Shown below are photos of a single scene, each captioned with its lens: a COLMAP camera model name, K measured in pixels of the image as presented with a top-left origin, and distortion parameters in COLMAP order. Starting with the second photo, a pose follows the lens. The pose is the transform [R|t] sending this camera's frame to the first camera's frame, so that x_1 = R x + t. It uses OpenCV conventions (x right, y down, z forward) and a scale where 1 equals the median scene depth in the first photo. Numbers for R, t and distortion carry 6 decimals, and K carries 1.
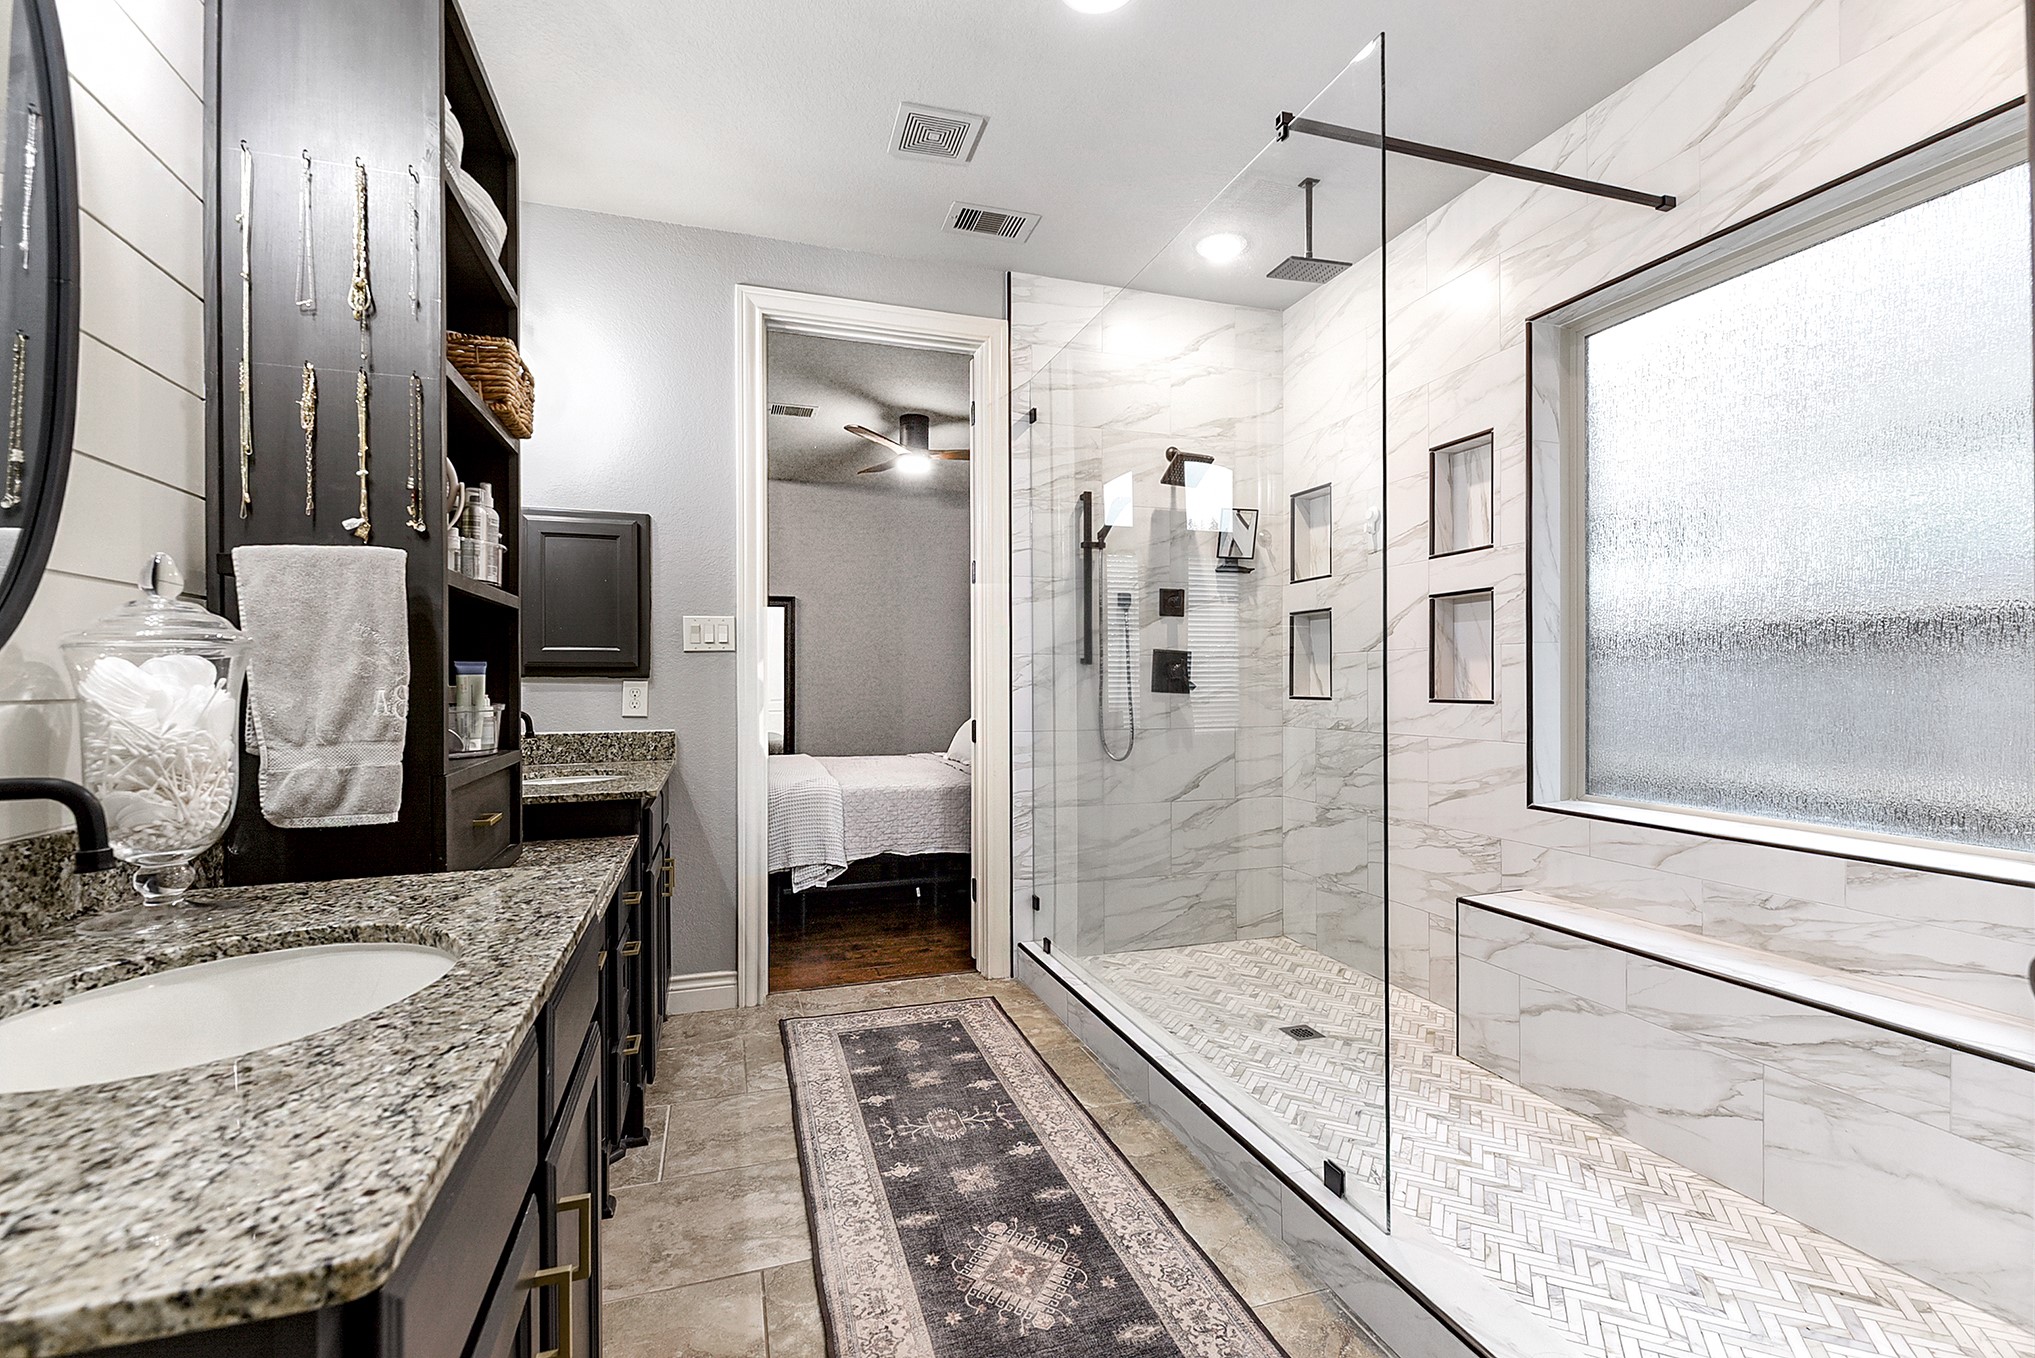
lens RADIAL K [[895.2, 0, 1025.1], [0, 895.2, 660.9], [0, 0, 1]] dist [-0.004881, -0.000748]
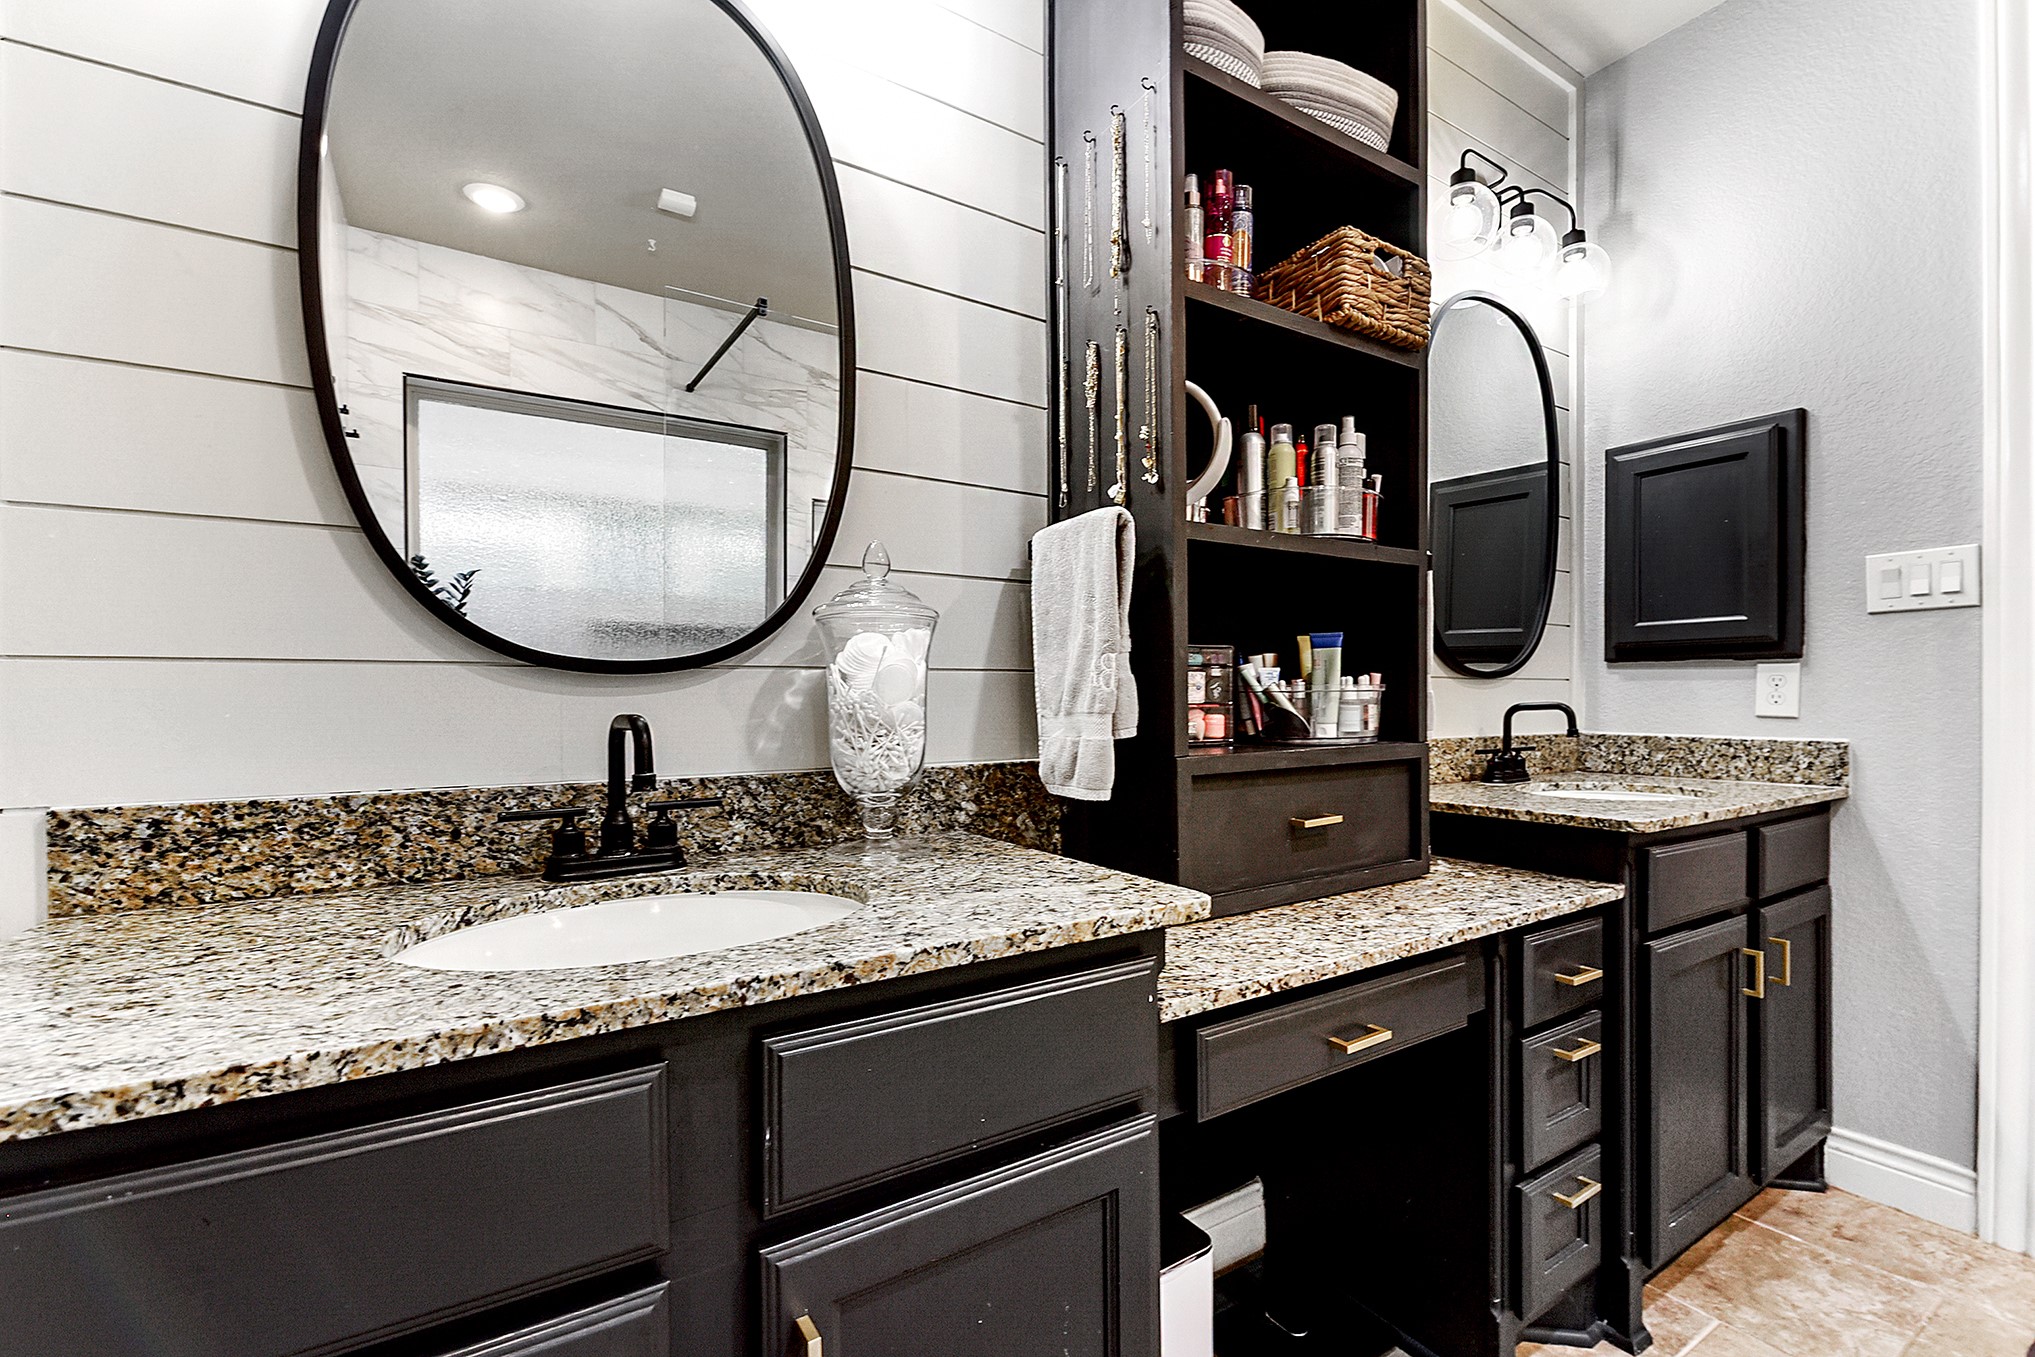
lens RADIAL K [[875.6, 0, 1018.8], [0, 875.6, 697.7], [0, 0, 1]] dist [0.000599, -0.000836]
pose [[0.241947, 0.005839, -0.970272, 0.151545], [0.026923, 0.999556, 0.012729, 0.058223], [0.969916, -0.029202, 0.241683, 0.684368]]
